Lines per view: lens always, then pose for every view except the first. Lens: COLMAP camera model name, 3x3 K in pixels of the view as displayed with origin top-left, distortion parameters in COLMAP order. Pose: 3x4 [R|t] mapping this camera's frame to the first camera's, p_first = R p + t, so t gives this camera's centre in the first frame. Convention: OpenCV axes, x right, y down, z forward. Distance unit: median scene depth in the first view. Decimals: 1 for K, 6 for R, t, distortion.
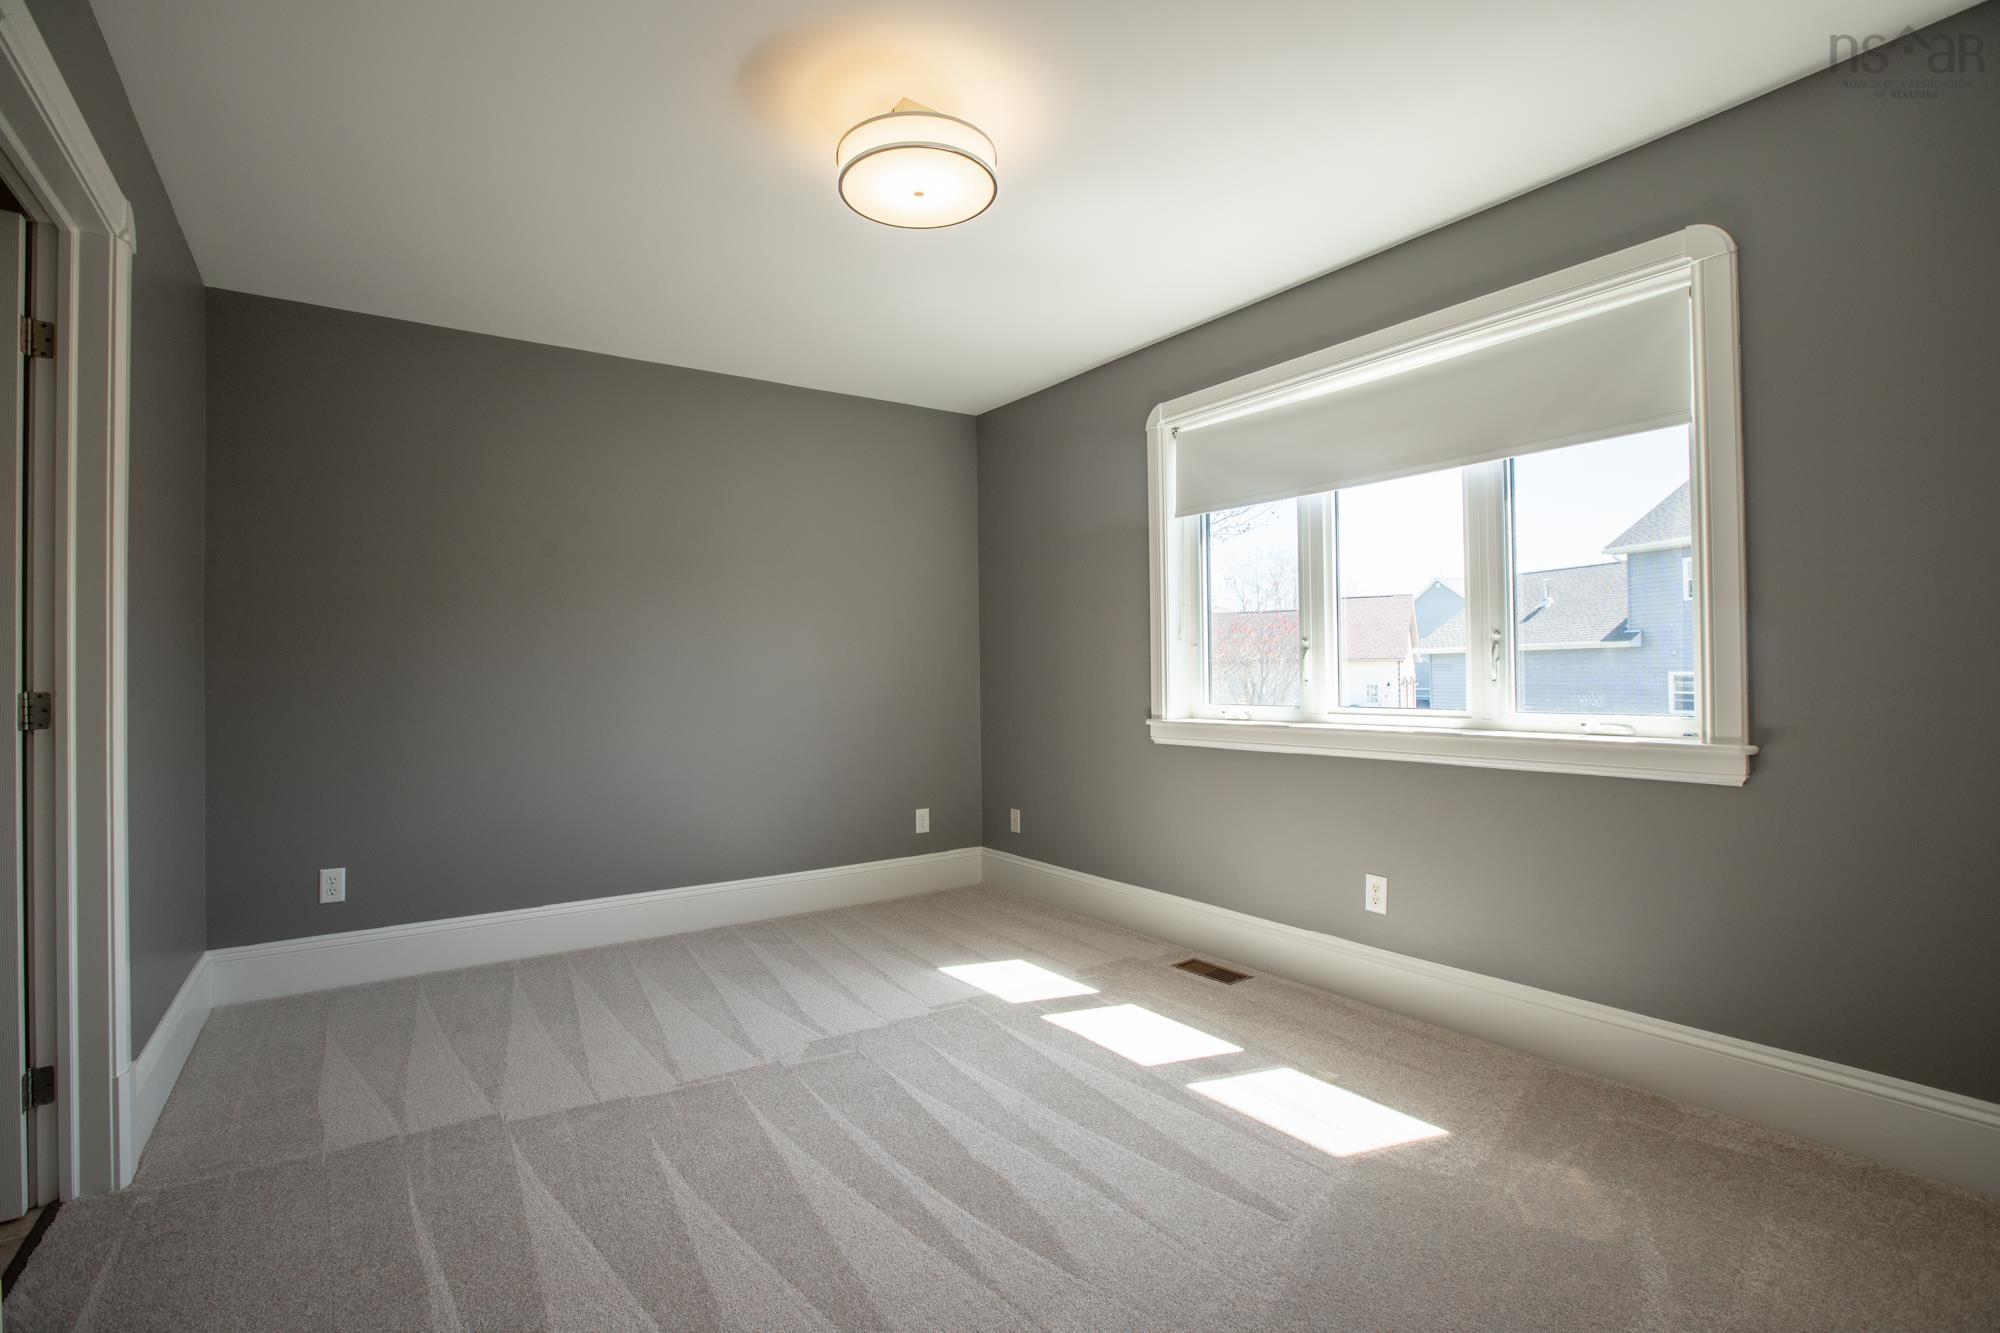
lens RADIAL K [[917.8, 0, 1000.0], [0, 917.8, 666.5], [0, 0, 1]] dist [-0.053904, 0.014676]
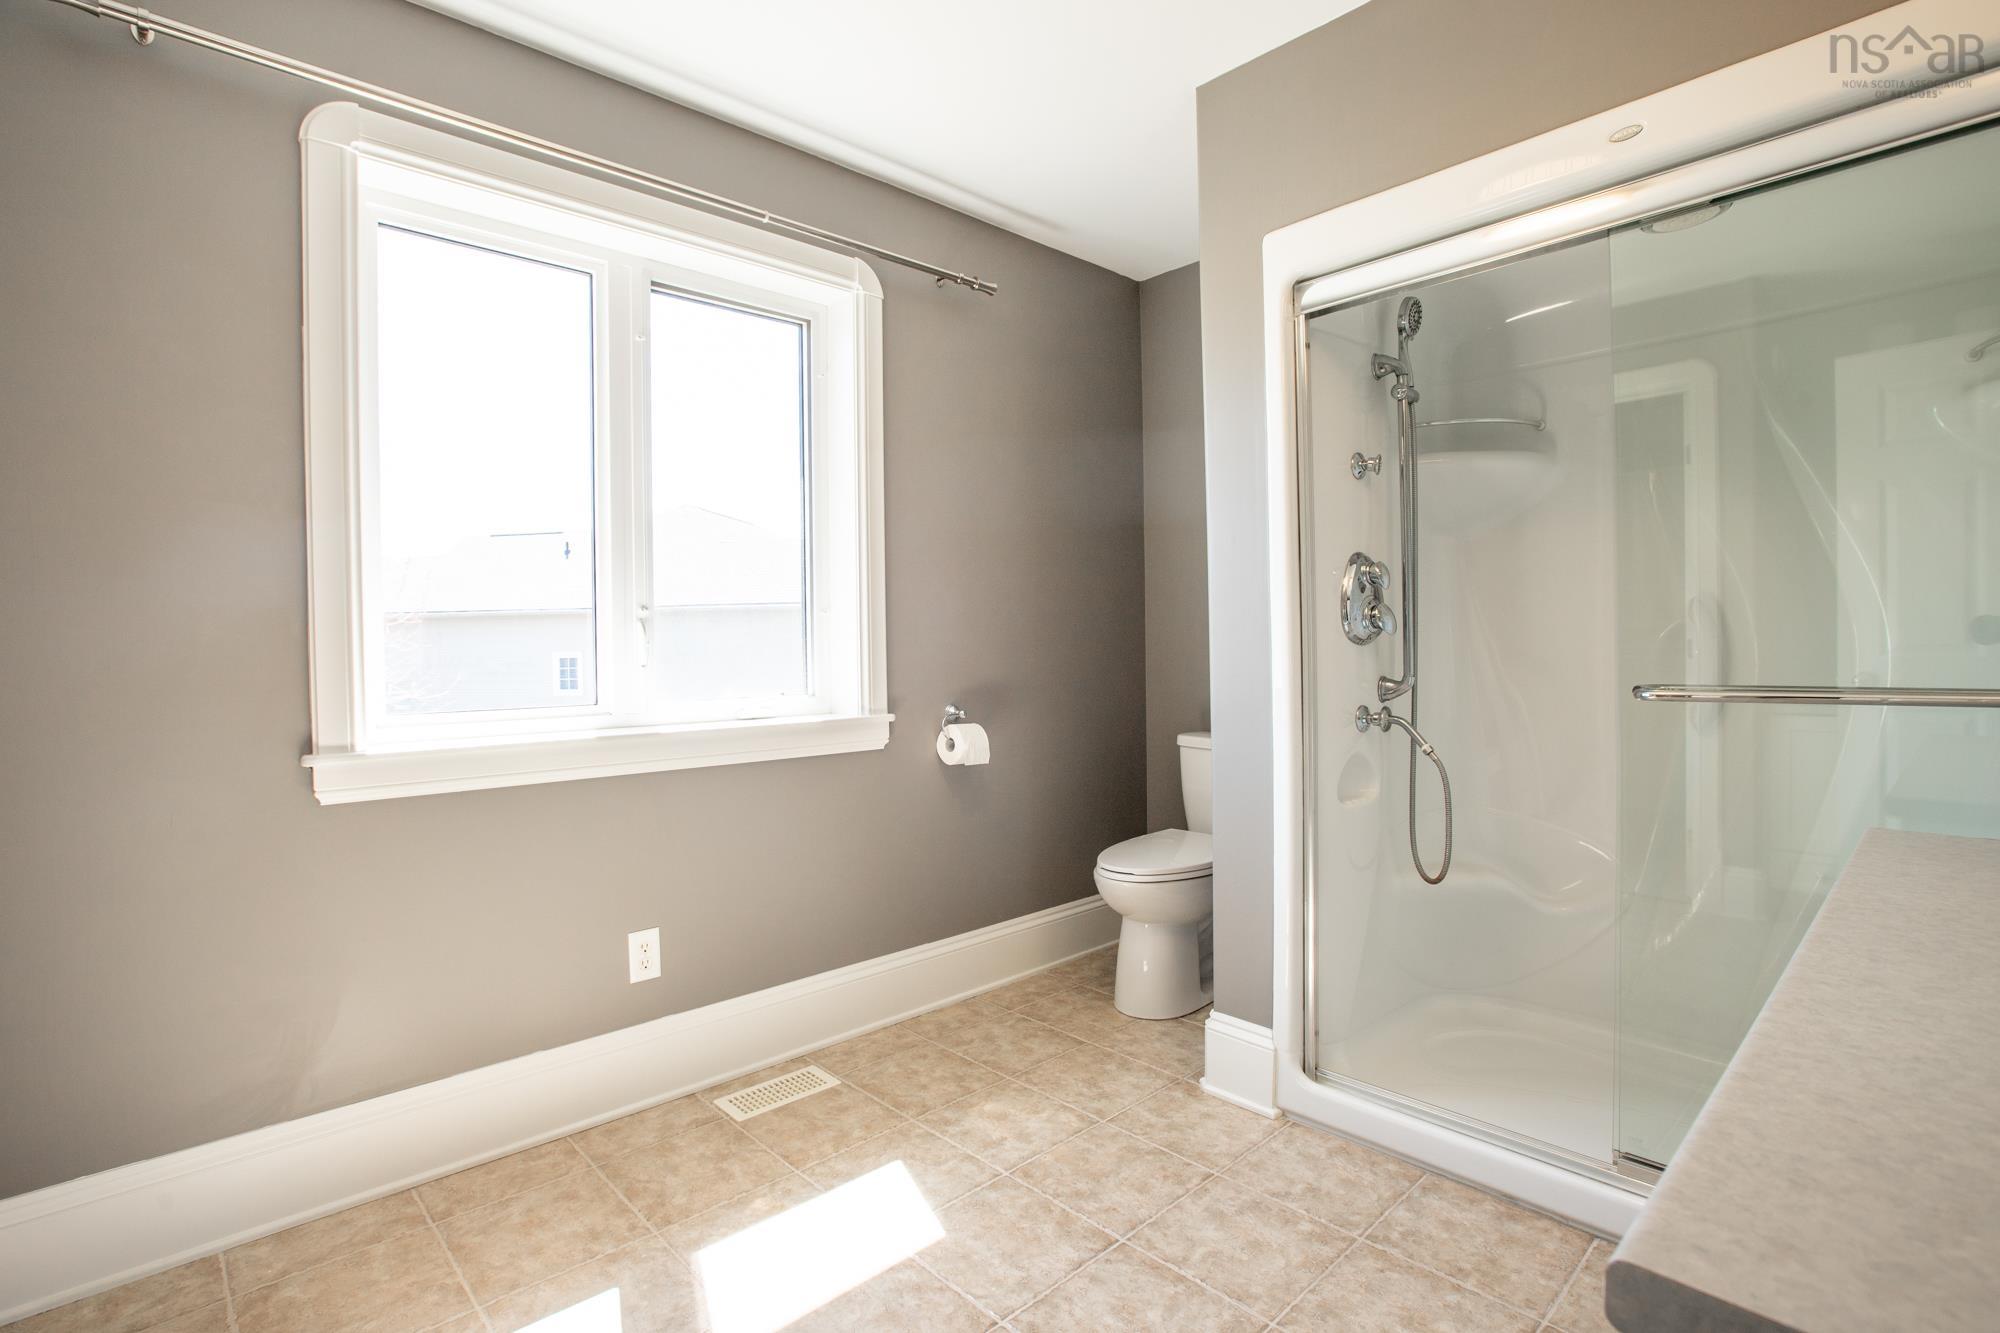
lens RADIAL K [[937.4, 0, 969.2], [0, 937.4, 669.0], [0, 0, 1]] dist [-0.051230, 0.015252]
pose [[-0.040084, -0.007512, 0.999168, -0.329479], [0.014113, 0.999868, 0.008083, 0.015783], [-0.999097, 0.014425, -0.039973, 0.732908]]
